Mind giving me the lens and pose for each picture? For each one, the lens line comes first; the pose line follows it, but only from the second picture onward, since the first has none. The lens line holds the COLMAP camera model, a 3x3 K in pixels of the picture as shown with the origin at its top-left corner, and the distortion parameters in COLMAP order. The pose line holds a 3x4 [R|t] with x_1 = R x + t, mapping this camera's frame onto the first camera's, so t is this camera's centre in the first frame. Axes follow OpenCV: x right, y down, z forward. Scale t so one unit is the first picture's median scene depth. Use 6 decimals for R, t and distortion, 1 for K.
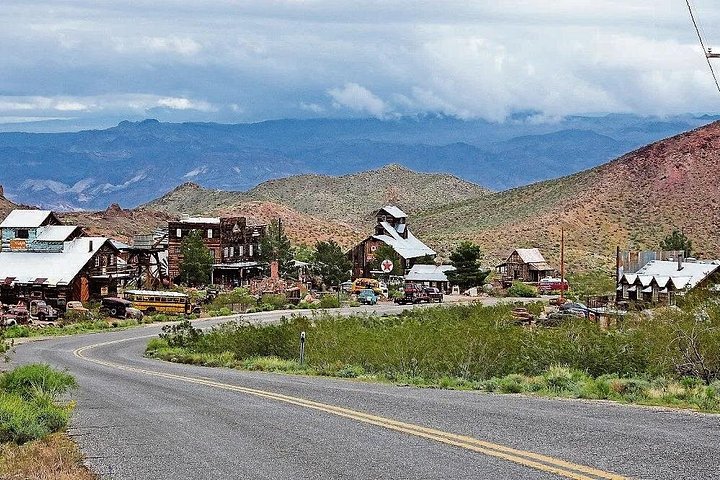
lens RADIAL K [[1226.5, 0, 360.0], [0, 1226.5, 240.0], [0, 0, 1]] dist [-0.045854, -0.076382]
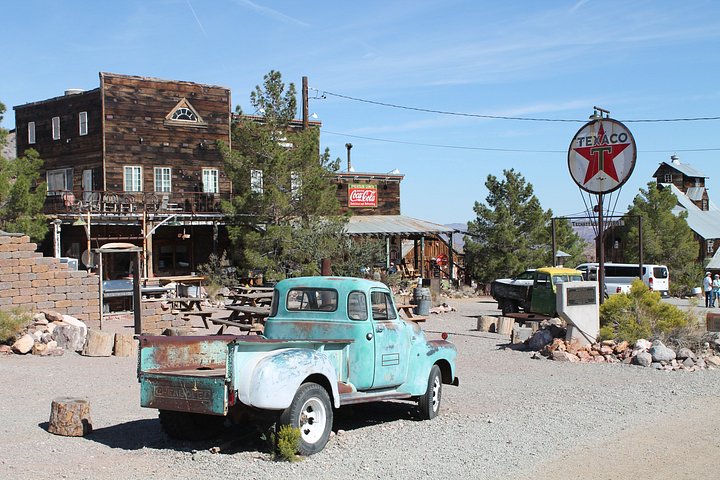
lens RADIAL K [[1226.5, 0, 360.0], [0, 1226.5, 240.0], [0, 0, 1]] dist [-0.045854, -0.076382]
pose [[0.970432, -0.026187, -0.239948, 0.015892], [0.024396, 0.999648, -0.010431, 0.016785], [0.240137, 0.004269, 0.970730, 0.369414]]
